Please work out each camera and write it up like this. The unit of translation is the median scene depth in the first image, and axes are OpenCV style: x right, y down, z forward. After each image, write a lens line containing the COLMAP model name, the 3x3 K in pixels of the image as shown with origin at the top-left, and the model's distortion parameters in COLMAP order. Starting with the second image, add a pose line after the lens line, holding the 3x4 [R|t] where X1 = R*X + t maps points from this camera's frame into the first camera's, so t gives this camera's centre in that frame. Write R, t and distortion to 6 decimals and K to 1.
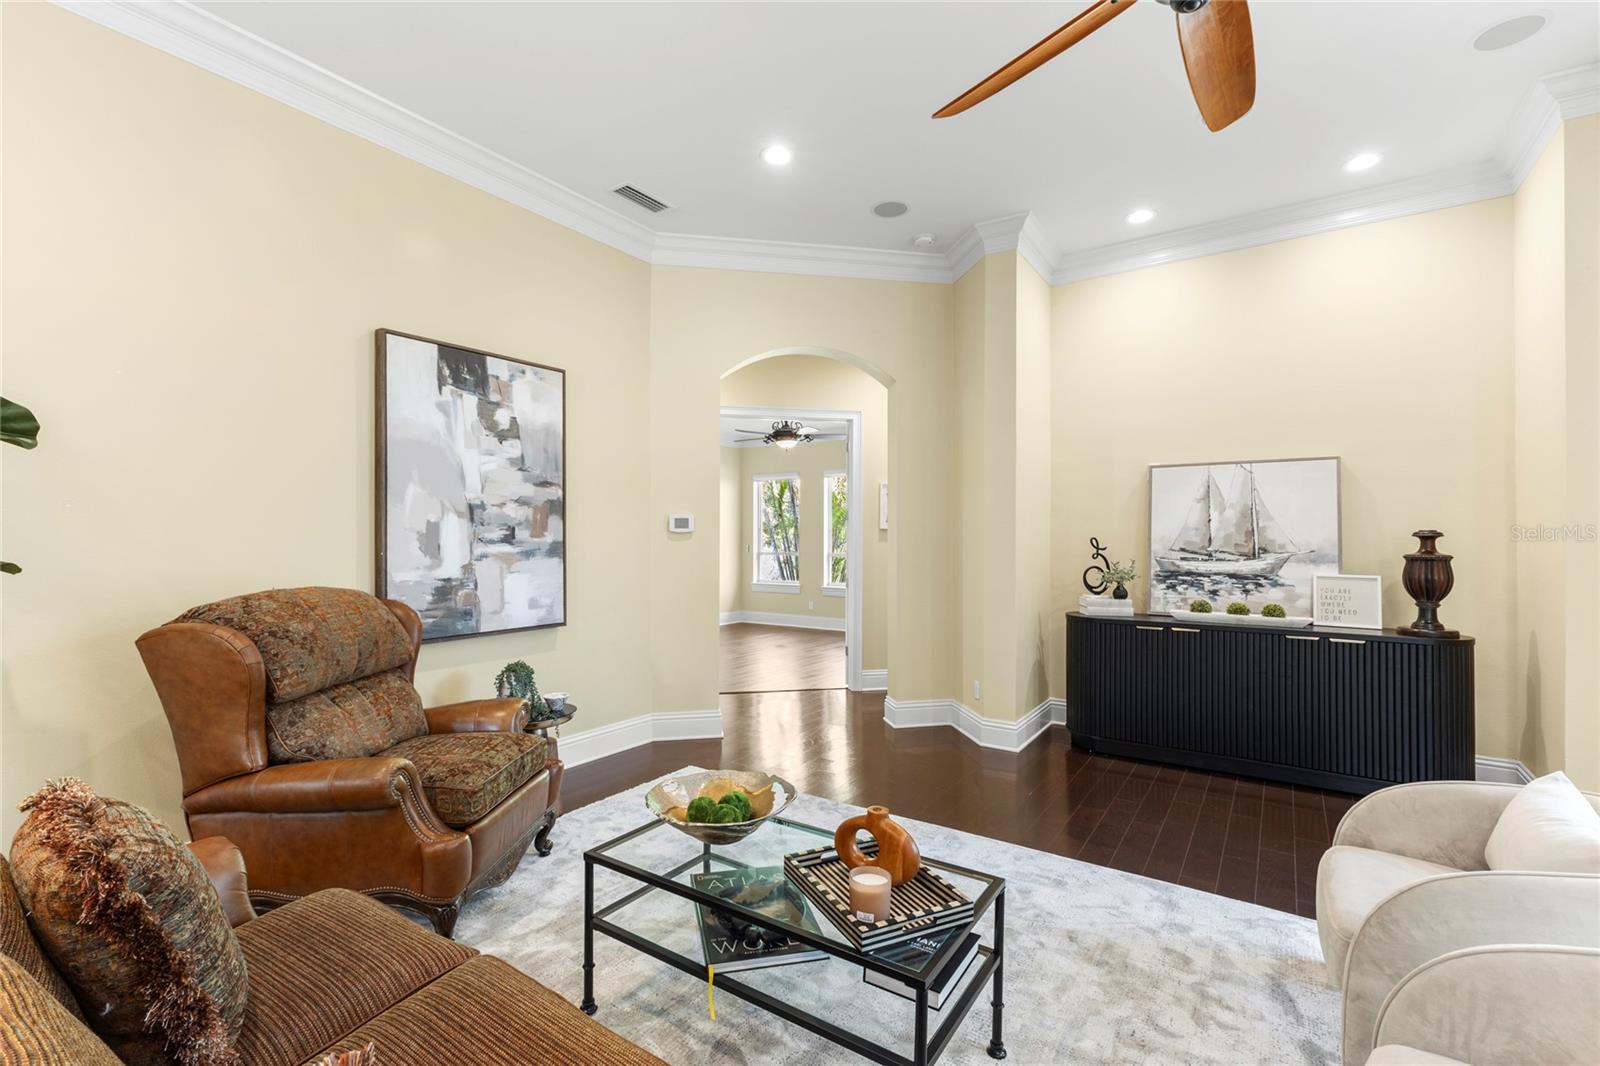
lens RADIAL K [[703.9, 0, 798.9], [0, 703.9, 539.1], [0, 0, 1]] dist [0.009990, 0.000154]
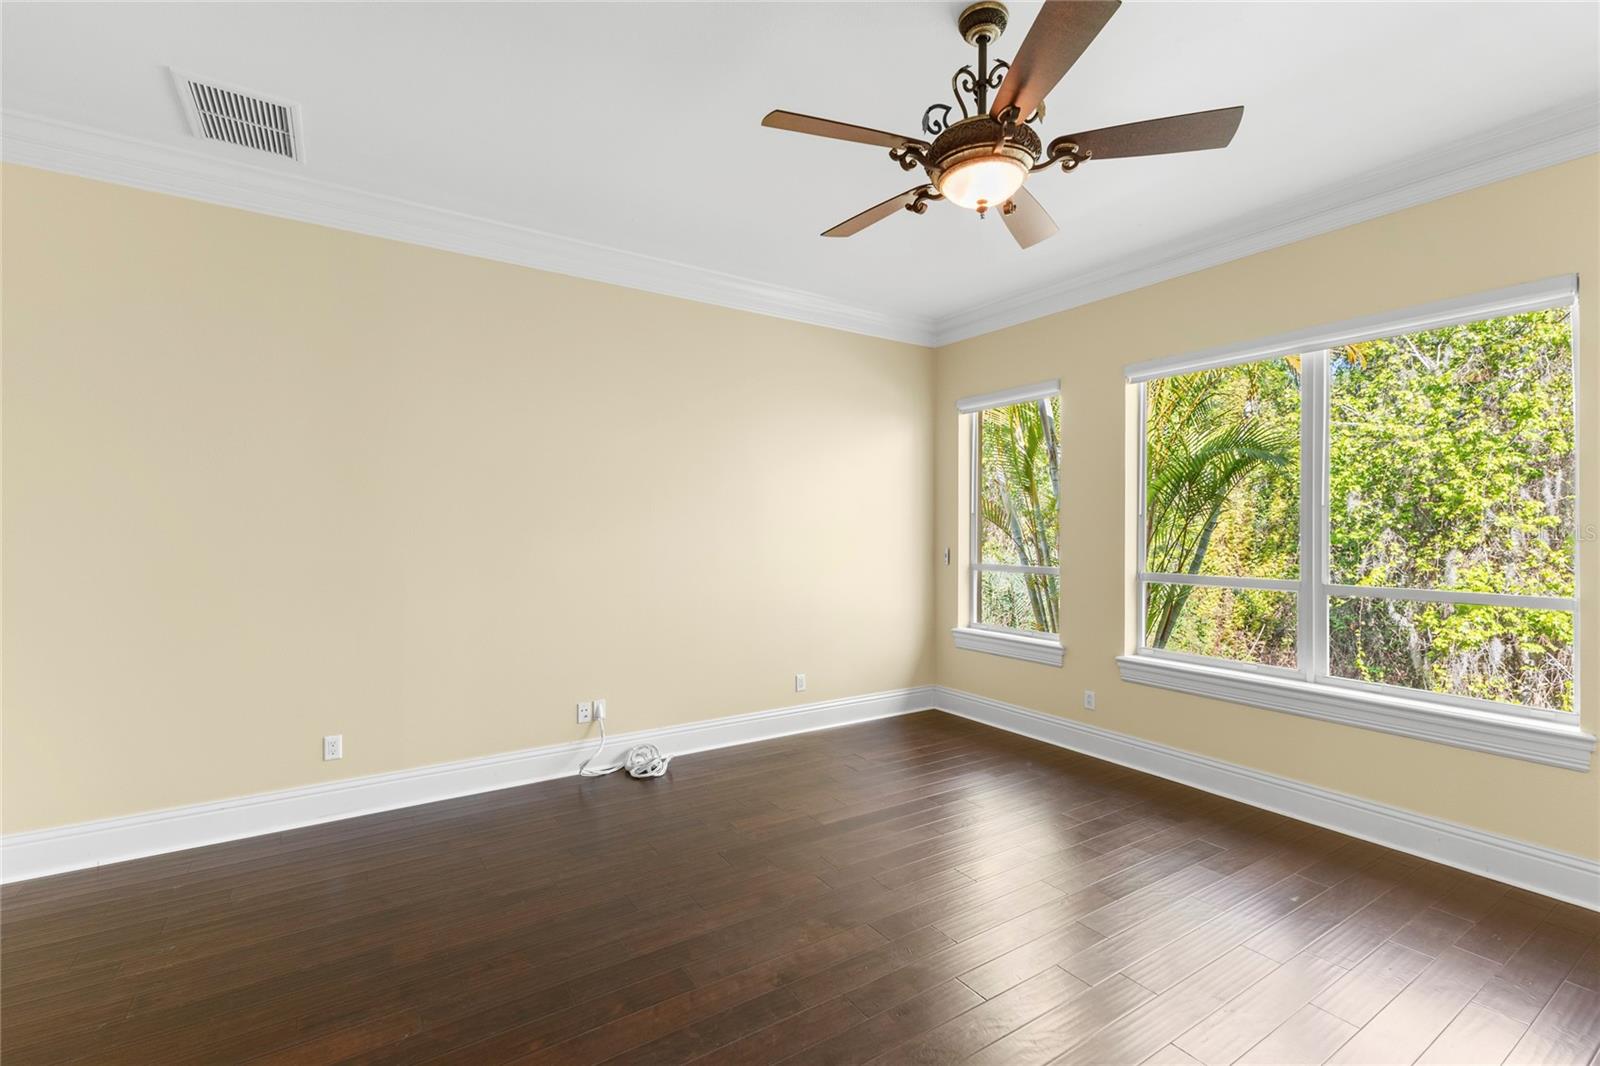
lens RADIAL K [[703.9, 0, 798.9], [0, 703.9, 539.1], [0, 0, 1]] dist [0.009990, 0.000154]
pose [[0.925718, 0.004832, -0.378183, 0.014752], [-0.002737, 0.999978, 0.006076, -0.000670], [0.378204, -0.004589, 0.925711, 0.530009]]
